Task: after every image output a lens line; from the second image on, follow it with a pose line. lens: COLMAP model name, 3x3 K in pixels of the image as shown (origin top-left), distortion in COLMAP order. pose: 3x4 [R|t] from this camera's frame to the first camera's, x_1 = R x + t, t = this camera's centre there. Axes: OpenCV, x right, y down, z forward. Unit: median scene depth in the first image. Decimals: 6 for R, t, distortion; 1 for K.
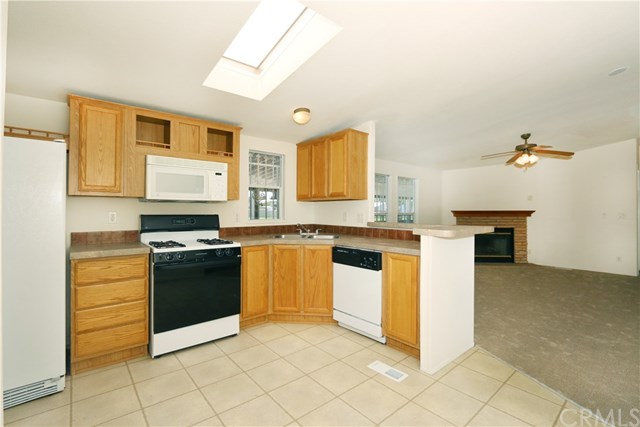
lens RADIAL K [[296.4, 0, 322.2], [0, 296.4, 211.6], [0, 0, 1]] dist [-0.010295, 0.000627]
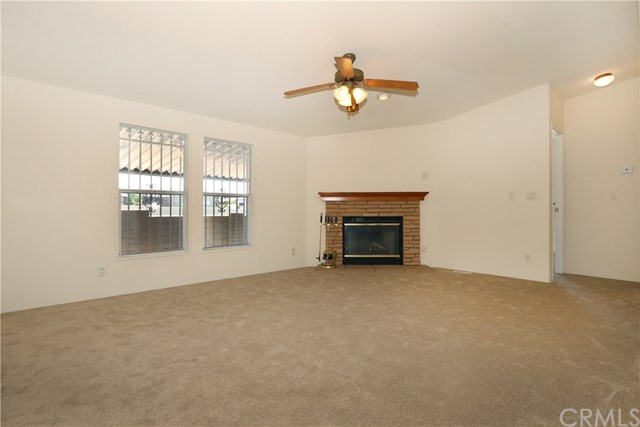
lens RADIAL K [[315.9, 0, 319.2], [0, 315.9, 210.1], [0, 0, 1]] dist [-0.016900, 0.002741]
pose [[0.998965, 0.001336, 0.045466, 0.412079], [-0.001097, 0.999985, -0.005296, 0.044335], [-0.045473, 0.005240, 0.998952, 0.239404]]
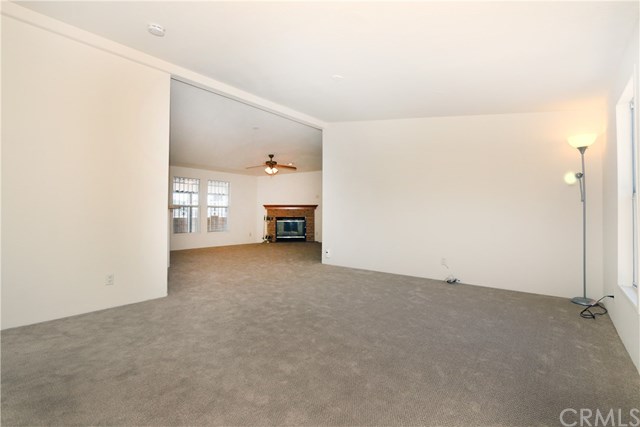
lens RADIAL K [[296.4, 0, 318.5], [0, 296.4, 211.1], [0, 0, 1]] dist [-0.010295, 0.000627]
pose [[0.983993, 0.003386, 0.178177, 0.452435], [-0.000263, 0.999846, -0.017548, 0.051363], [-0.178209, 0.017221, 0.983842, -0.439640]]
